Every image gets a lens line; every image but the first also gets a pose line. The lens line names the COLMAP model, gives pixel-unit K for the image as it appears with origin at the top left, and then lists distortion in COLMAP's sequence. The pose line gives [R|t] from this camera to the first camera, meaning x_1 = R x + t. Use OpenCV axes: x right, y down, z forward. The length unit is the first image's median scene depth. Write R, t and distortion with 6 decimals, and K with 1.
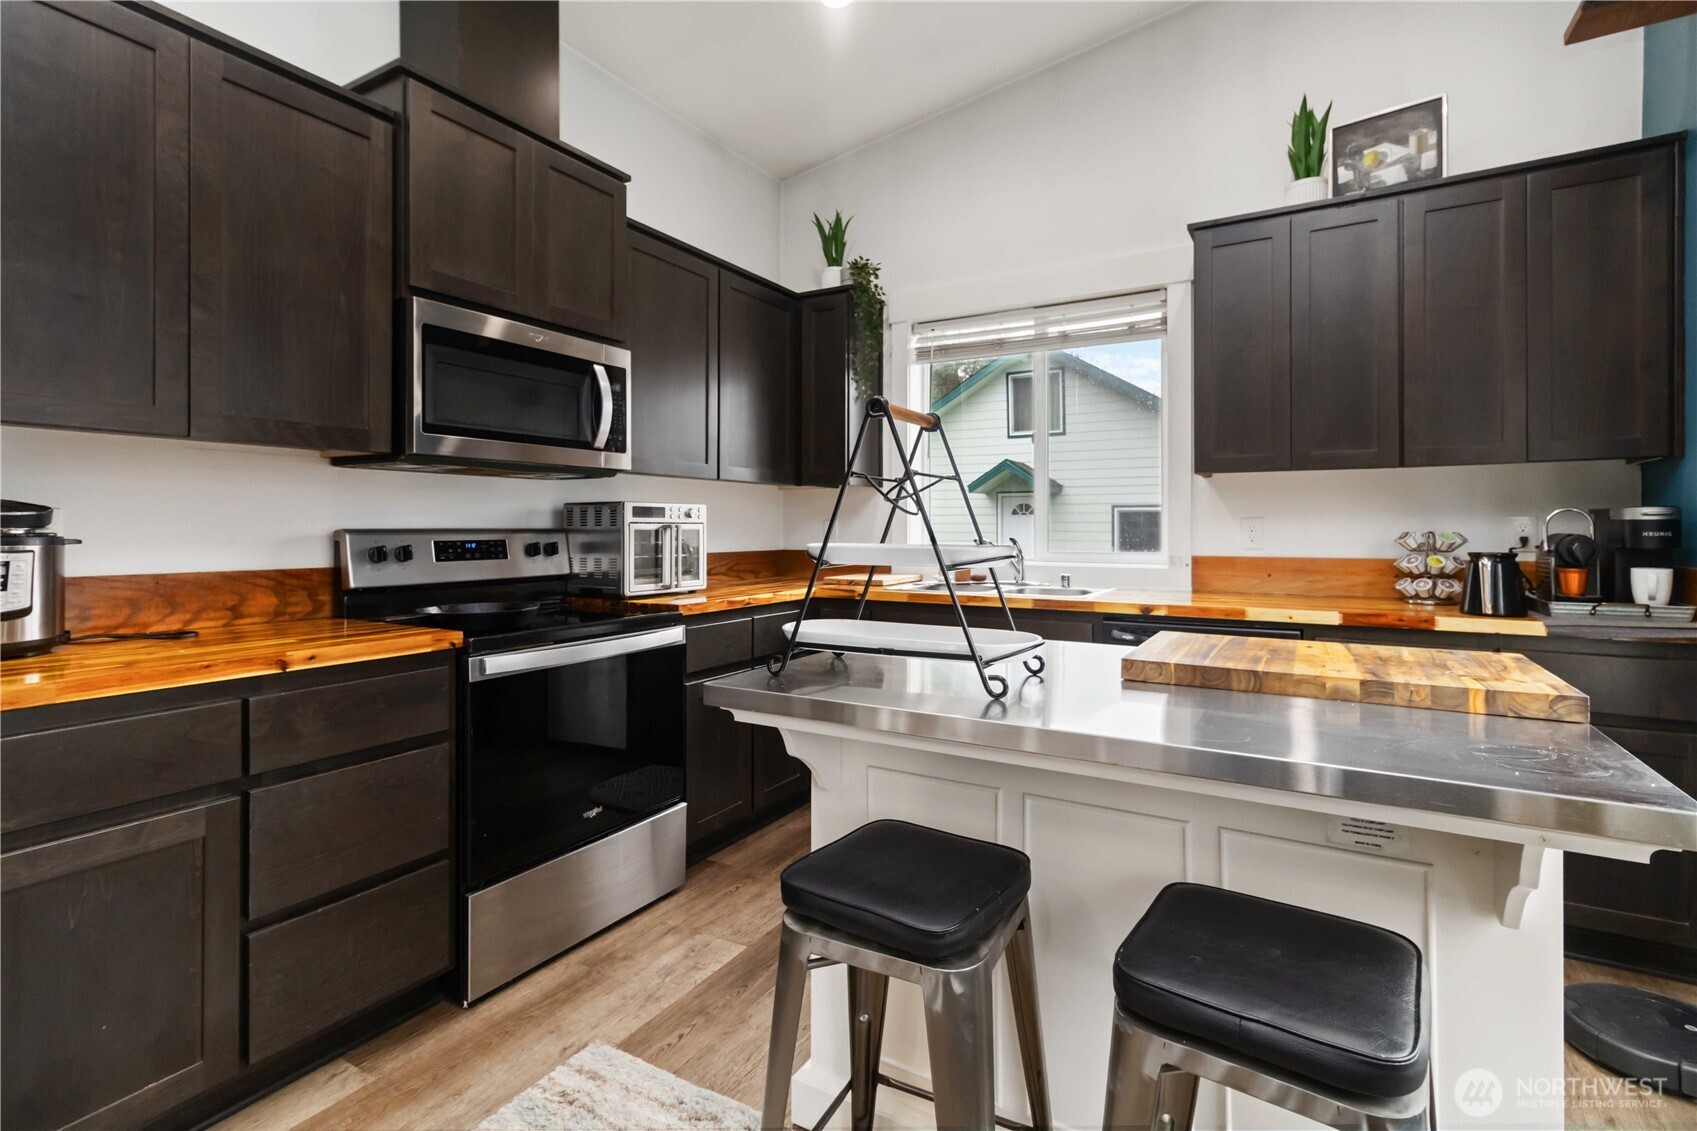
lens RADIAL K [[801.8, 0, 841.8], [0, 801.8, 526.4], [0, 0, 1]] dist [0.012146, 0.000108]
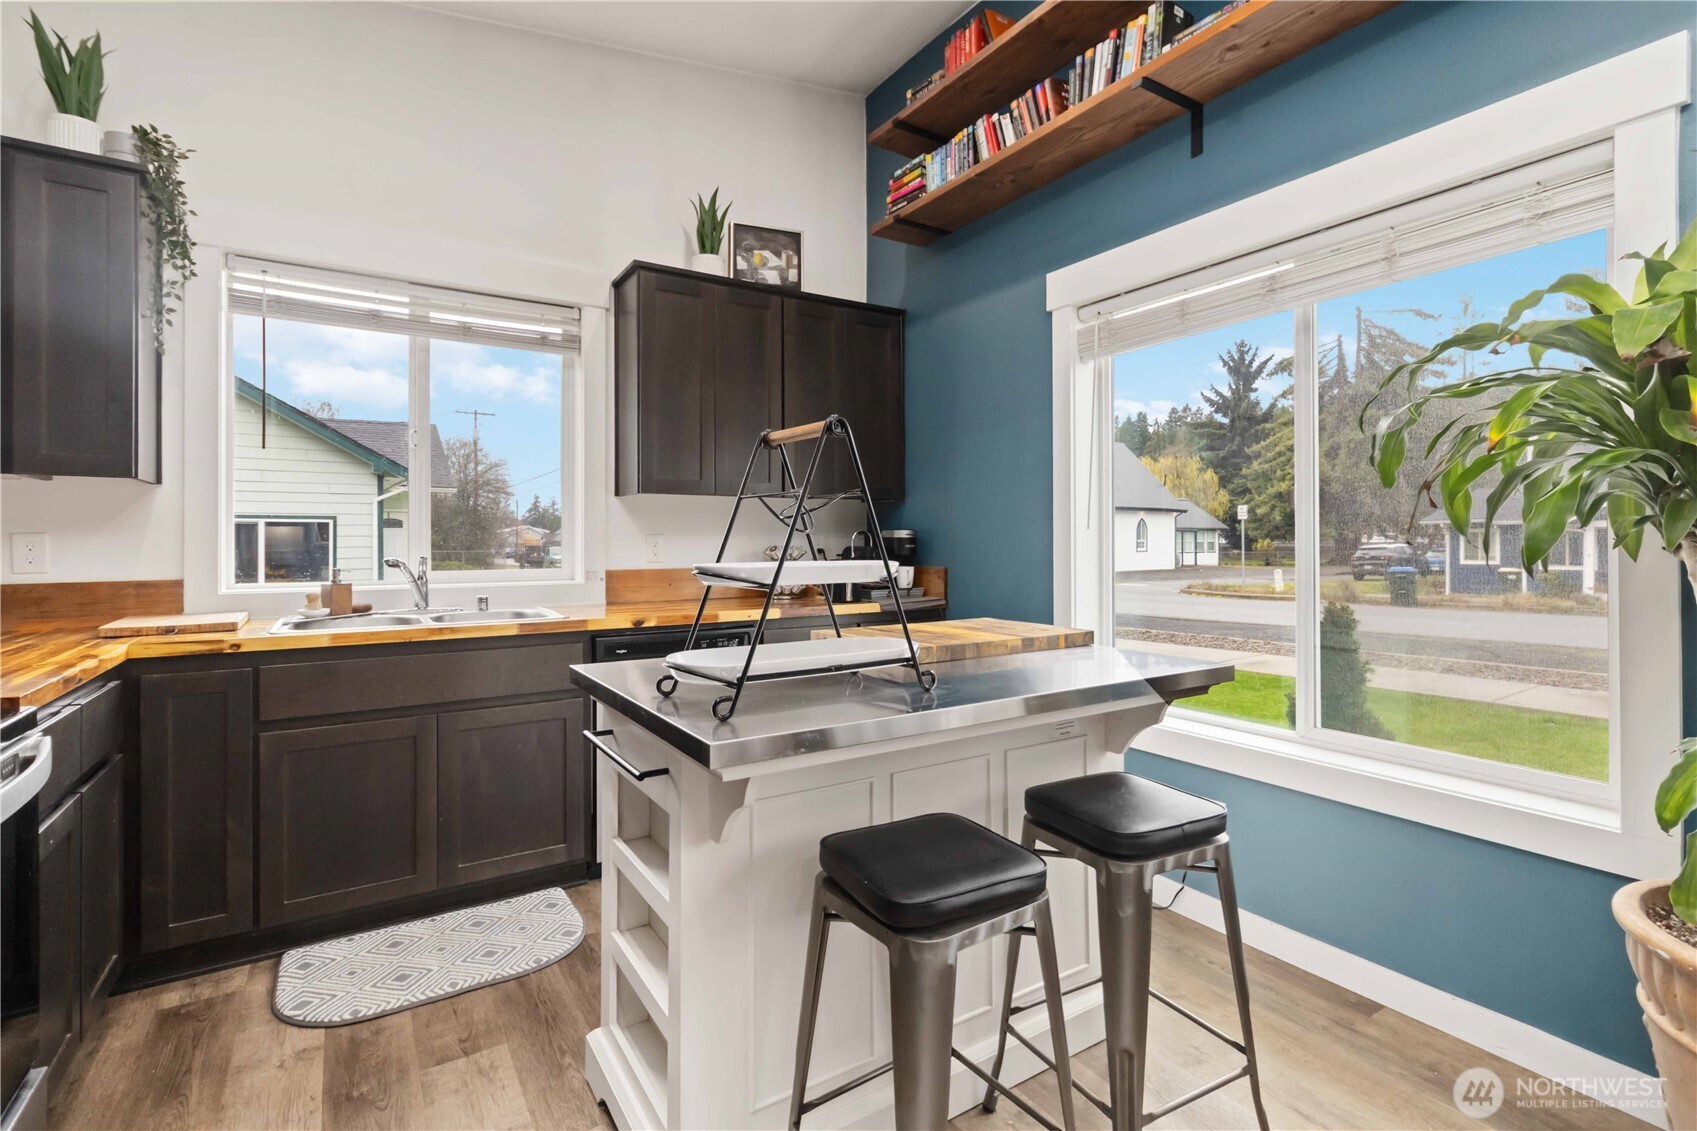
lens RADIAL K [[801.8, 0, 861.8], [0, 801.8, 535.0], [0, 0, 1]] dist [0.012146, 0.000108]
pose [[0.445842, 0.004693, 0.895099, -0.413283], [0.001405, 0.999981, -0.005943, -0.003226], [-0.895111, 0.003907, 0.445827, 0.271717]]
